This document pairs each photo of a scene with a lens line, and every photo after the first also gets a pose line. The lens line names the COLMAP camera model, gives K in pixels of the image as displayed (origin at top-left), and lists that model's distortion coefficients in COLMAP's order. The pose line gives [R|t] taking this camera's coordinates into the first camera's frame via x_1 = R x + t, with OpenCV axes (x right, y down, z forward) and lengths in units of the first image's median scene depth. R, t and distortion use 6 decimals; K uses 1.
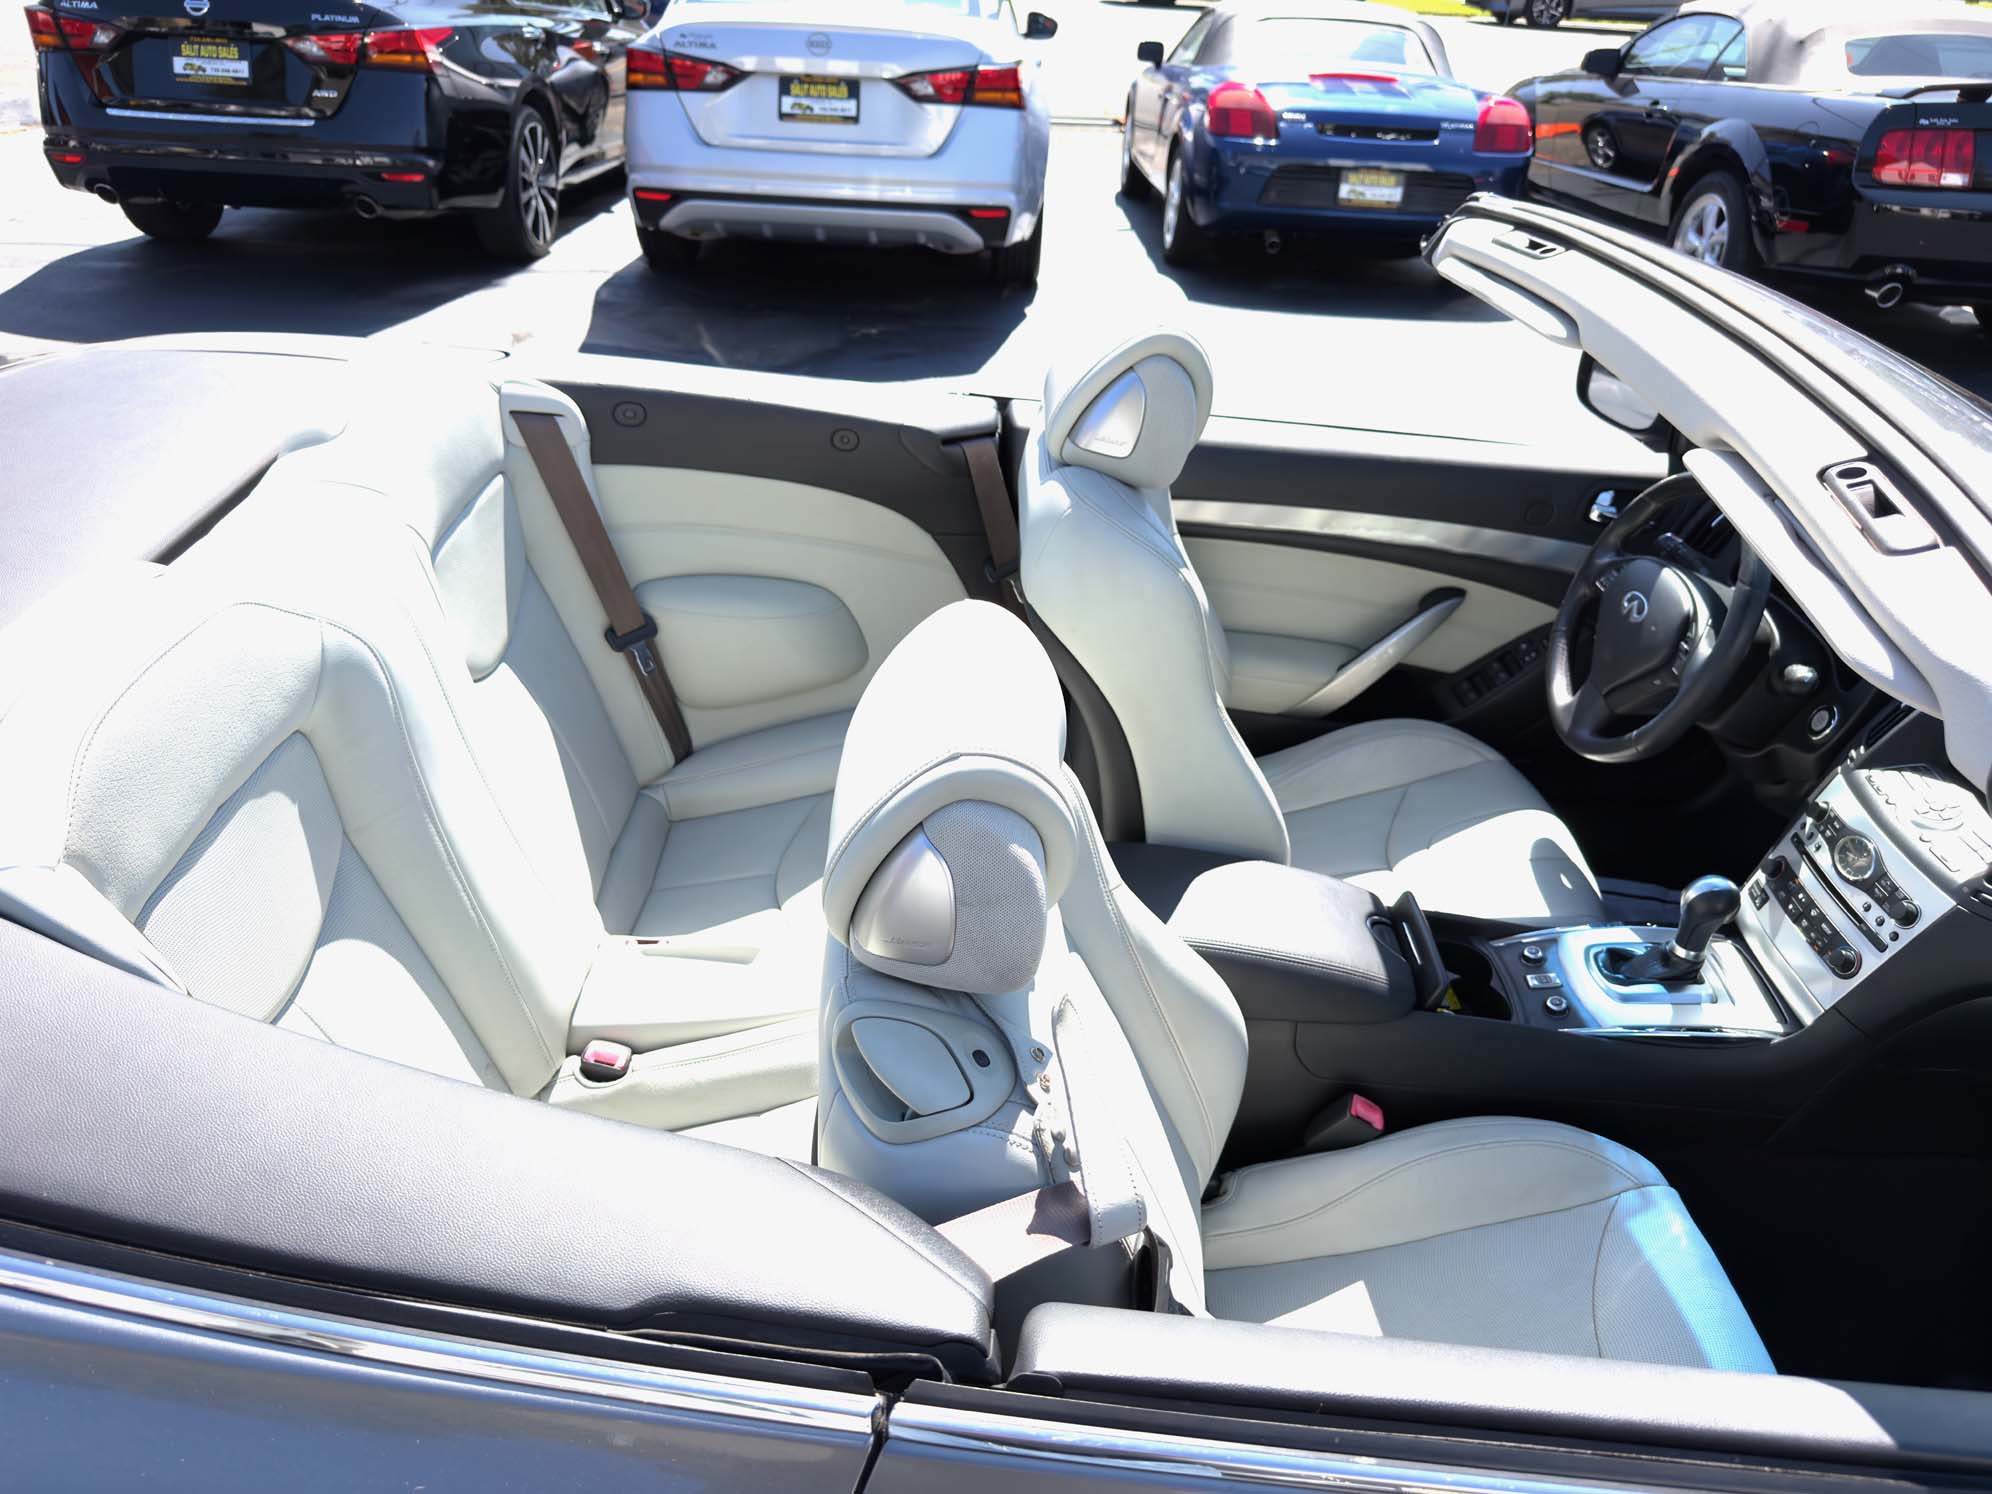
lens RADIAL K [[1388.4, 0, 956.5], [0, 1388.4, 751.8], [0, 0, 1]] dist [-0.000145, -0.032190]
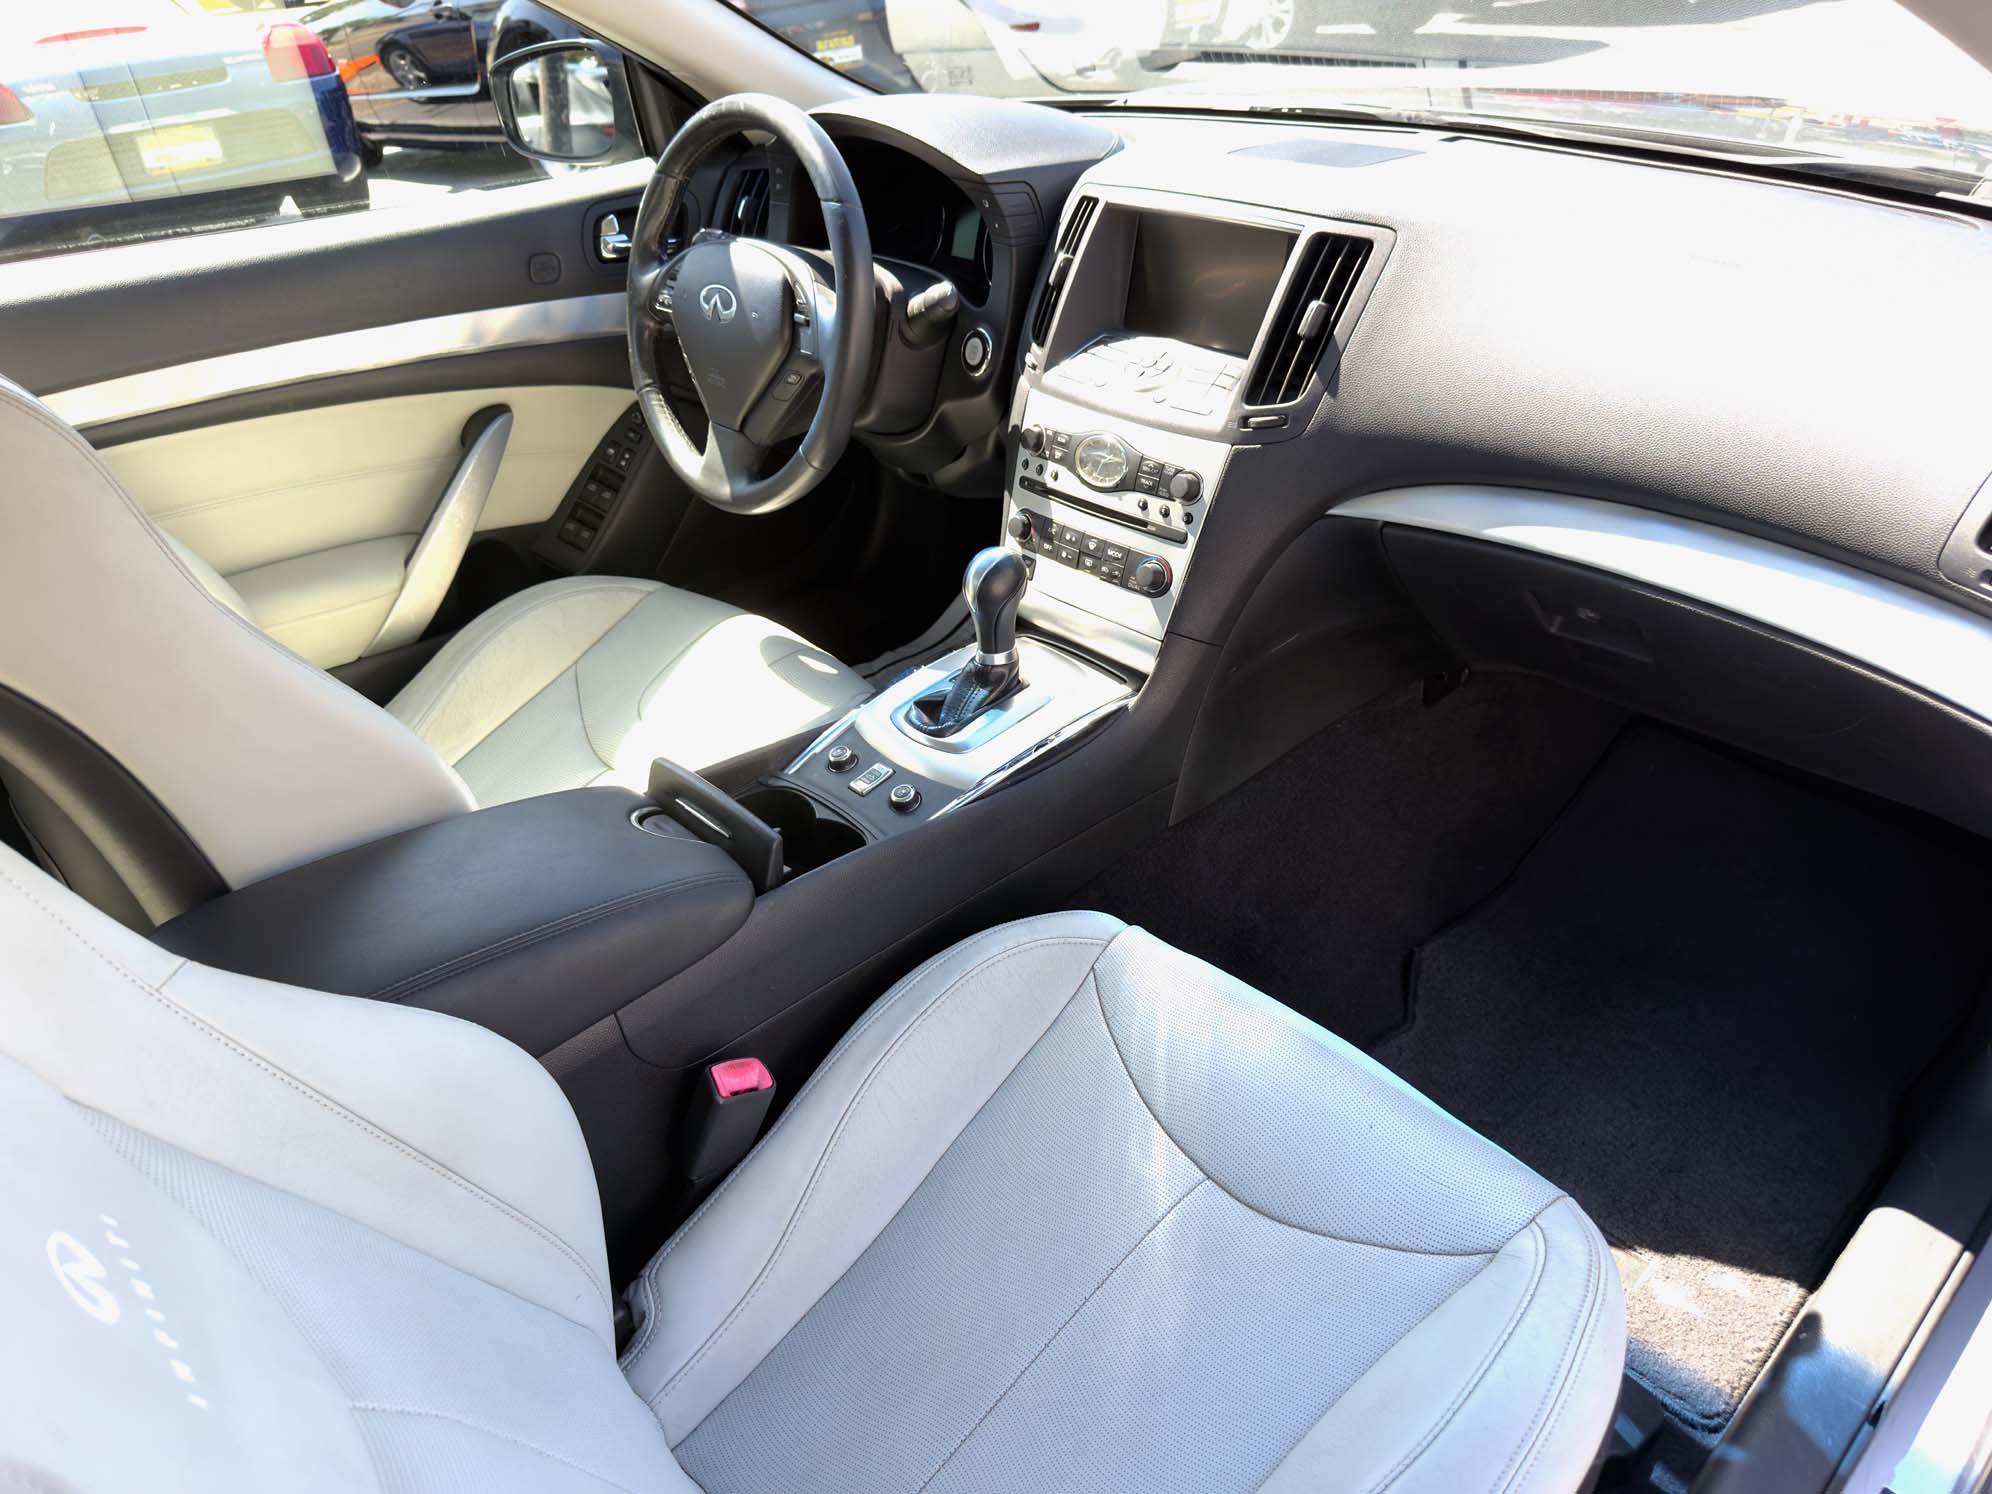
lens RADIAL K [[1393.3, 0, 996.0], [0, 1393.3, 747.0], [0, 0, 1]] dist [0.142122, -0.243198]
pose [[0.705595, -0.452646, 0.545204, 0.068409], [0.446610, 0.881414, 0.153783, 0.061984], [-0.550160, 0.134985, 0.824077, 0.328469]]
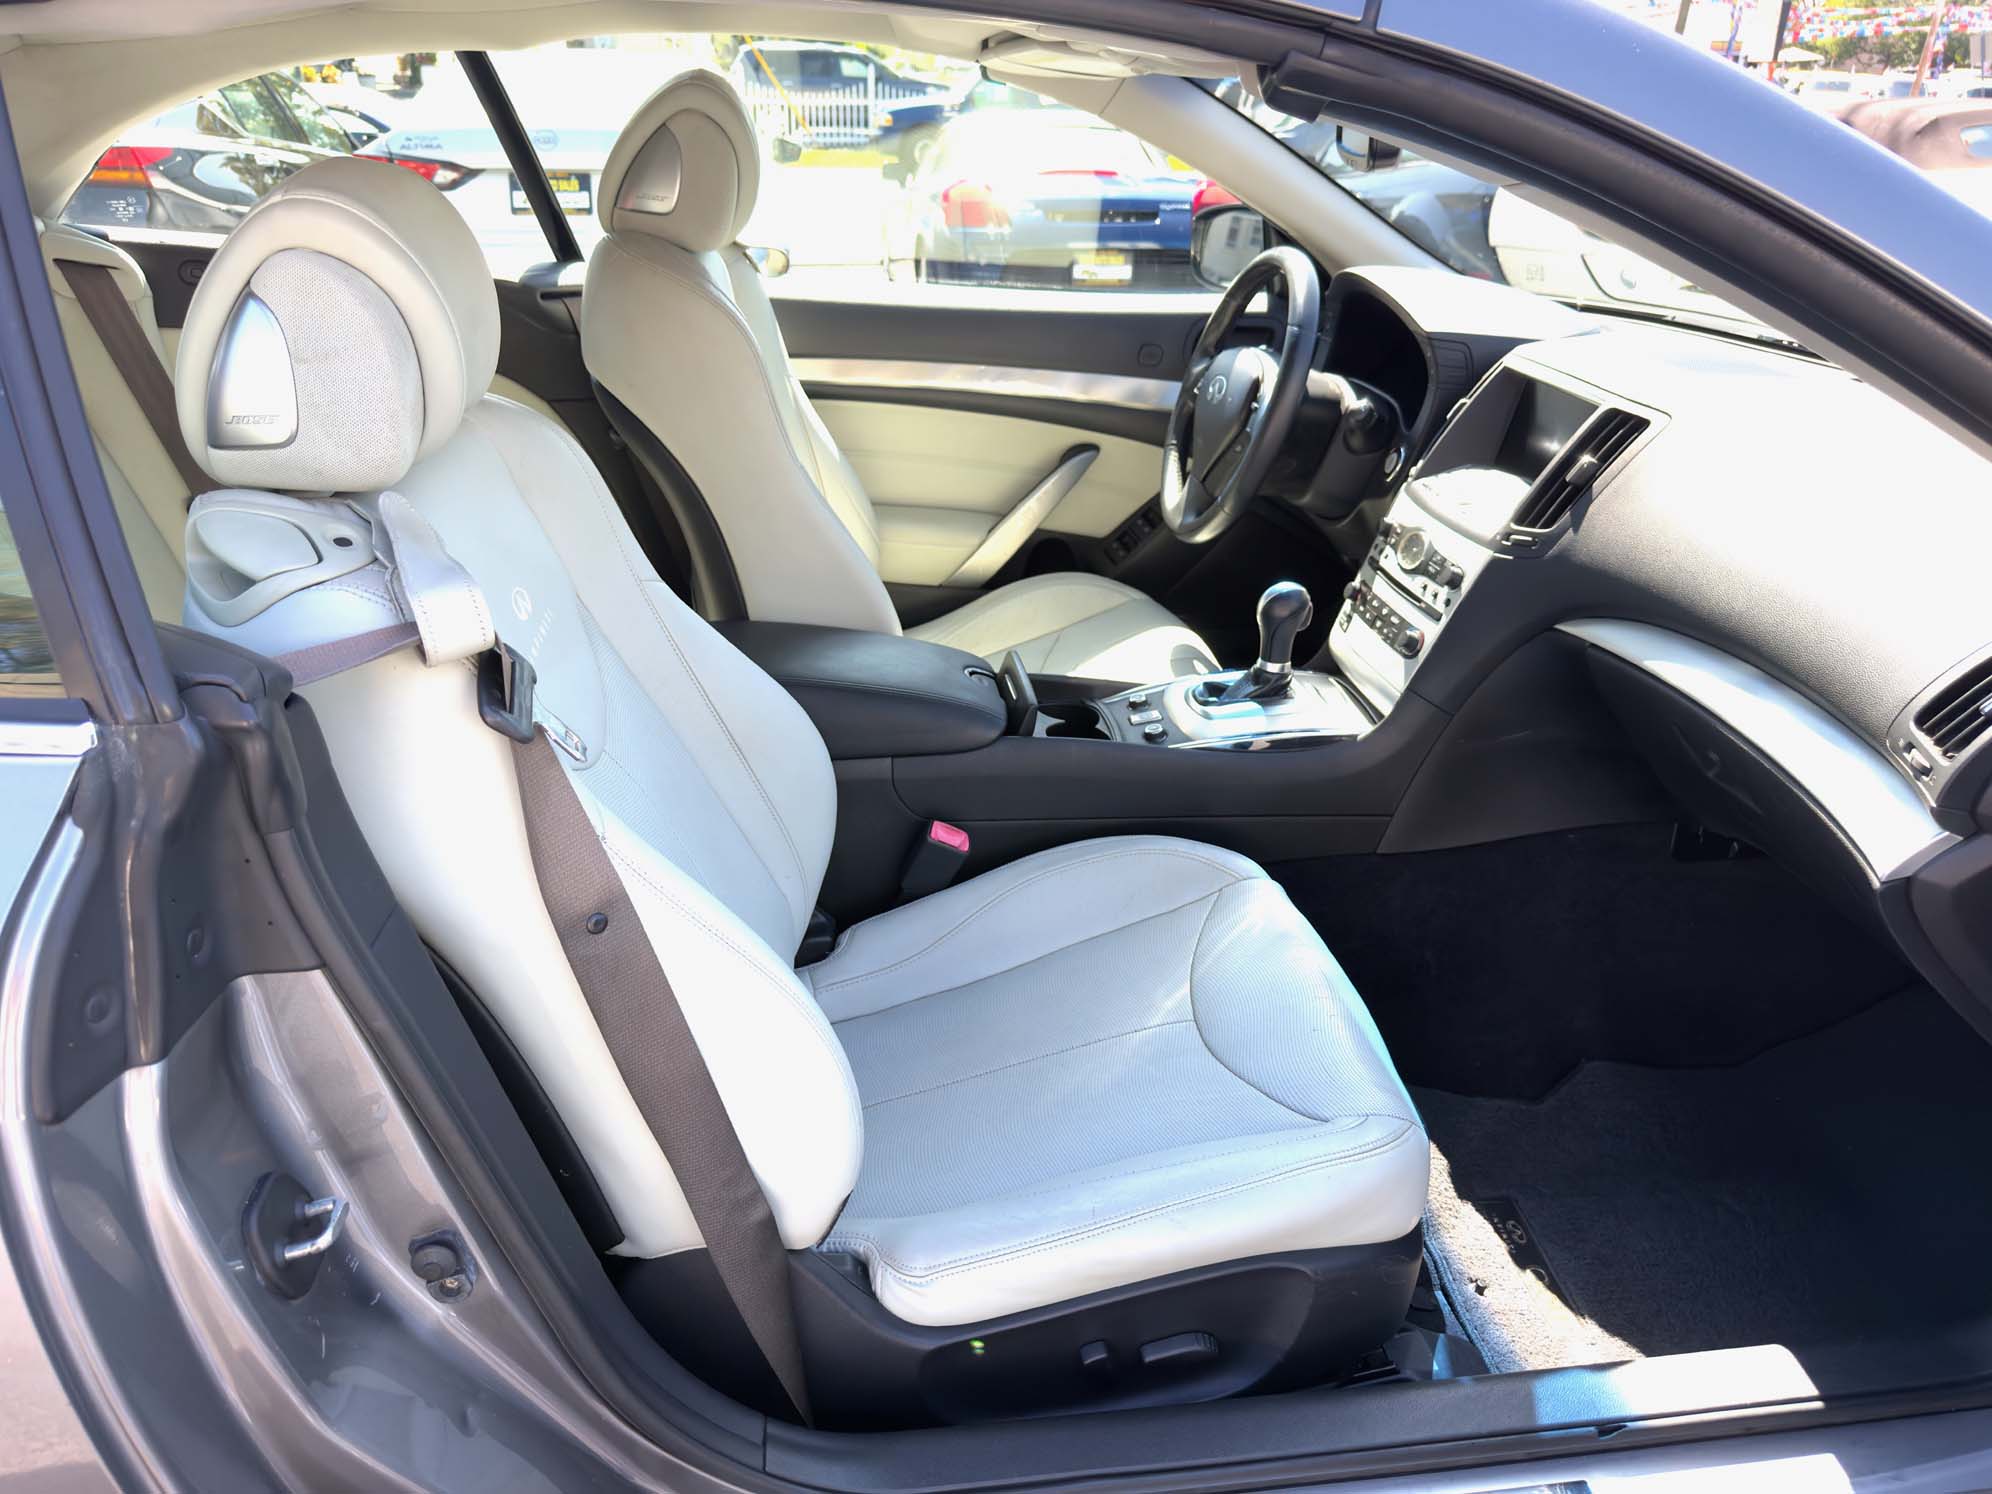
lens RADIAL K [[1365.7, 0, 944.2], [0, 1365.7, 788.8], [0, 0, 1]] dist [-0.008225, -0.008551]
pose [[0.989459, -0.094391, 0.109821, 0.155505], [0.101796, 0.992752, -0.063885, 0.249914], [-0.102995, 0.074391, 0.991896, 0.034752]]
